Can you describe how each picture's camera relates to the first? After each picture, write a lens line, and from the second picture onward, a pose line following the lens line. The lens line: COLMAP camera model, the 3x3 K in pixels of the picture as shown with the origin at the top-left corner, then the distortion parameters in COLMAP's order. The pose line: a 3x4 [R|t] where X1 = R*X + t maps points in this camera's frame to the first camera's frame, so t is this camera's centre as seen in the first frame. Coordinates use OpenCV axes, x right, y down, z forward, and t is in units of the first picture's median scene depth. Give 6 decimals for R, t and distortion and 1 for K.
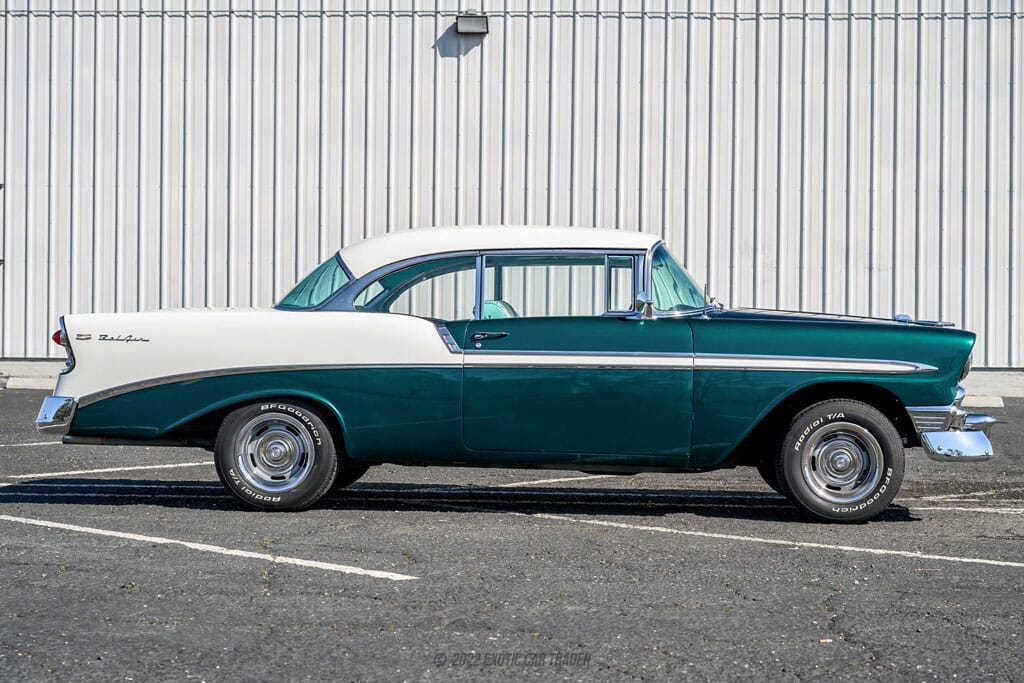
lens RADIAL K [[1931.0, 0, 512.0], [0, 1931.0, 341.5], [0, 0, 1]] dist [-0.011560, 0.042417]
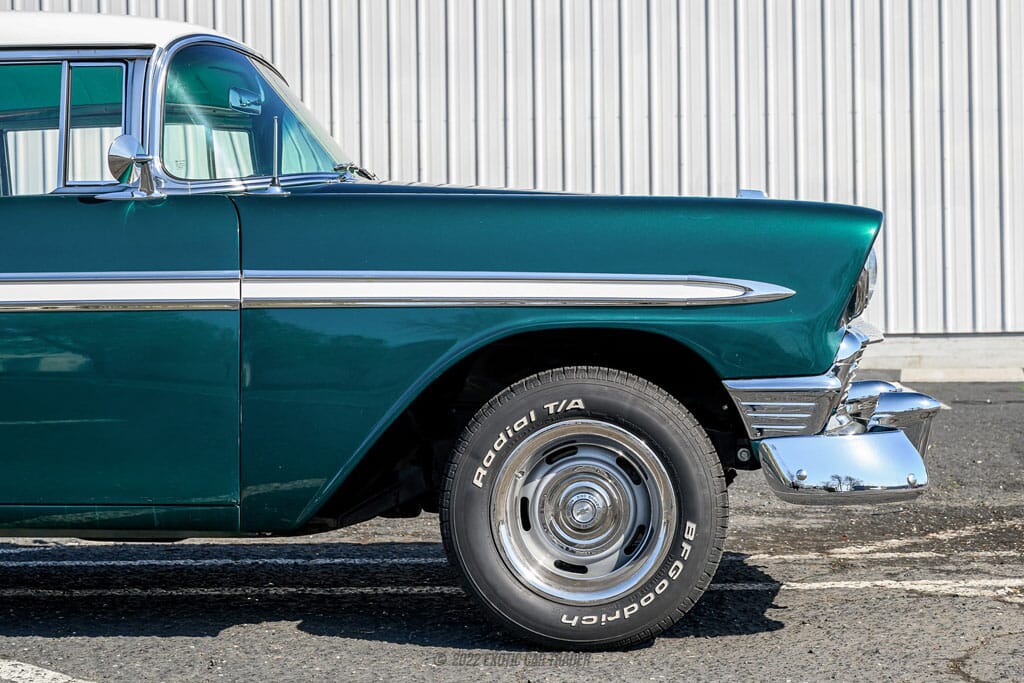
lens RADIAL K [[2106.6, 0, 512.0], [0, 2106.6, 341.5], [0, 0, 1]] dist [-0.026302, 0.033832]
pose [[0.999683, -0.024826, 0.004143, 0.152991], [0.024790, 0.999657, 0.008420, 0.019510], [-0.004351, -0.008314, 0.999956, 0.518625]]
